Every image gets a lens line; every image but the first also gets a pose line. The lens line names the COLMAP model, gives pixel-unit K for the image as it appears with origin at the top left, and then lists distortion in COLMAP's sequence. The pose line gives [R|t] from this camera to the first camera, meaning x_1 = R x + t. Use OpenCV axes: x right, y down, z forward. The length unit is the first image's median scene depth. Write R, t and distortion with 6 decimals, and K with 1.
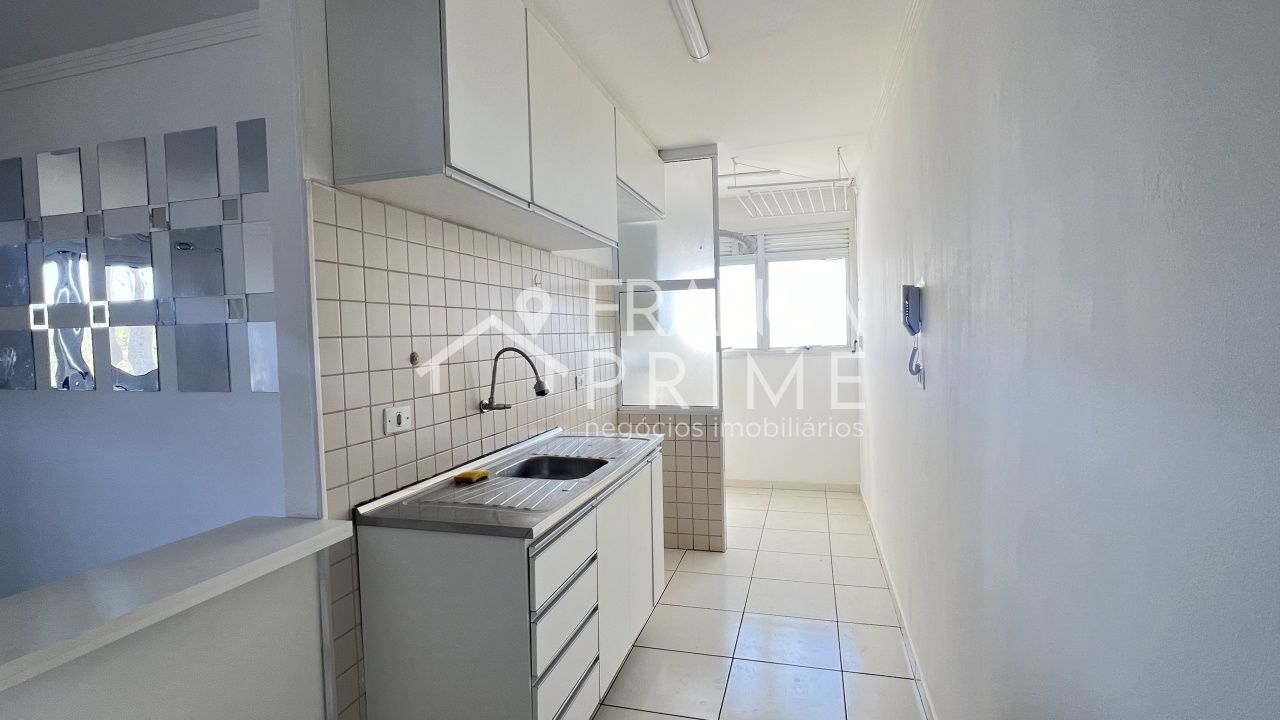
lens RADIAL K [[616.5, 0, 638.6], [0, 616.5, 366.7], [0, 0, 1]] dist [0.001495, -0.000671]
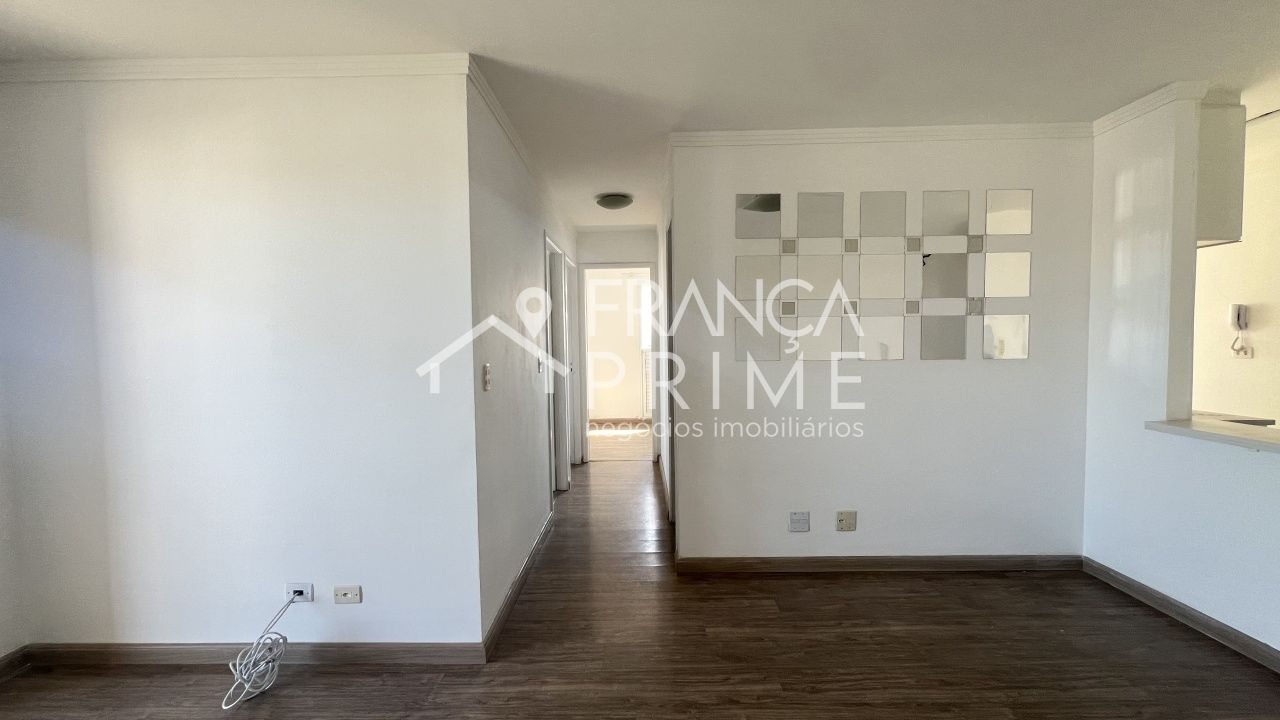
lens RADIAL K [[508.0, 0, 634.6], [0, 508.0, 359.5], [0, 0, 1]] dist [-0.000956, 0.000123]
pose [[0.964912, 0.001865, 0.262568, -1.745632], [0.002274, 0.999878, -0.015456, 0.058046], [-0.262565, 0.015511, 0.964790, -0.021167]]
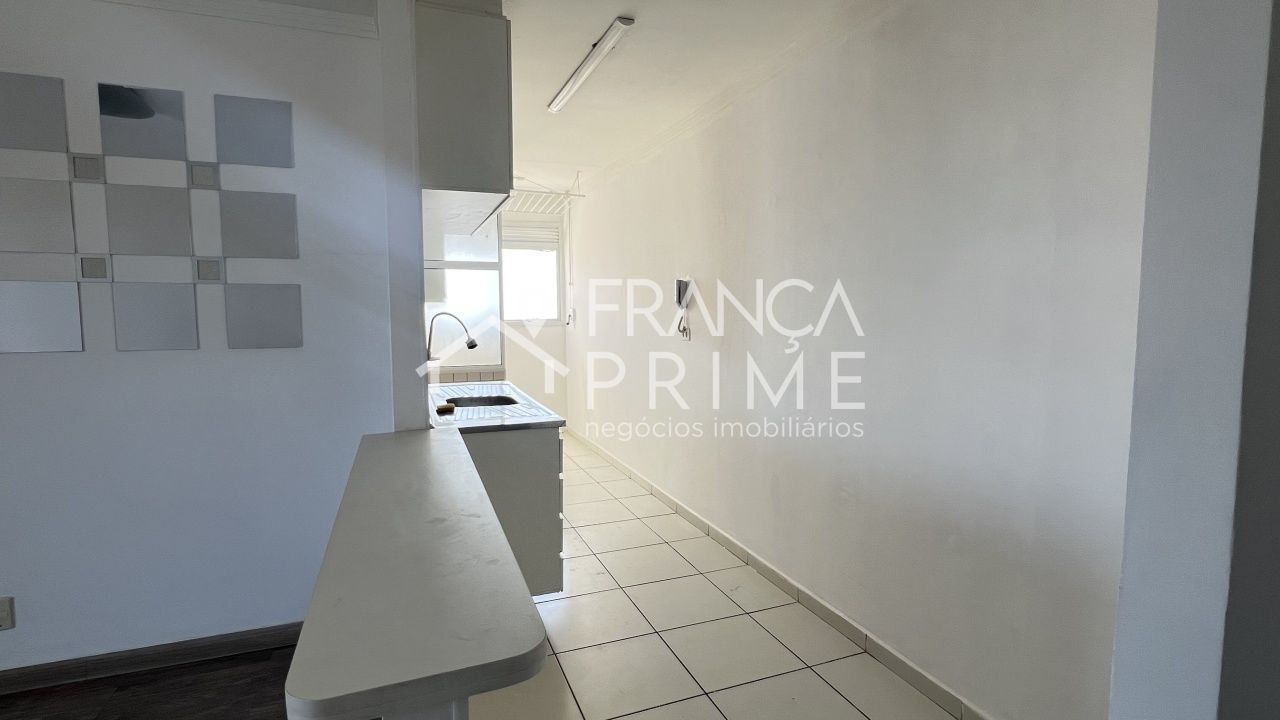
lens RADIAL K [[616.5, 0, 640.1], [0, 616.5, 363.9], [0, 0, 1]] dist [0.001495, -0.000671]
pose [[0.796964, -0.031900, 0.603184, -0.665514], [0.015633, 0.999359, 0.032197, 0.042507], [-0.603825, -0.016230, 0.796952, -0.275787]]
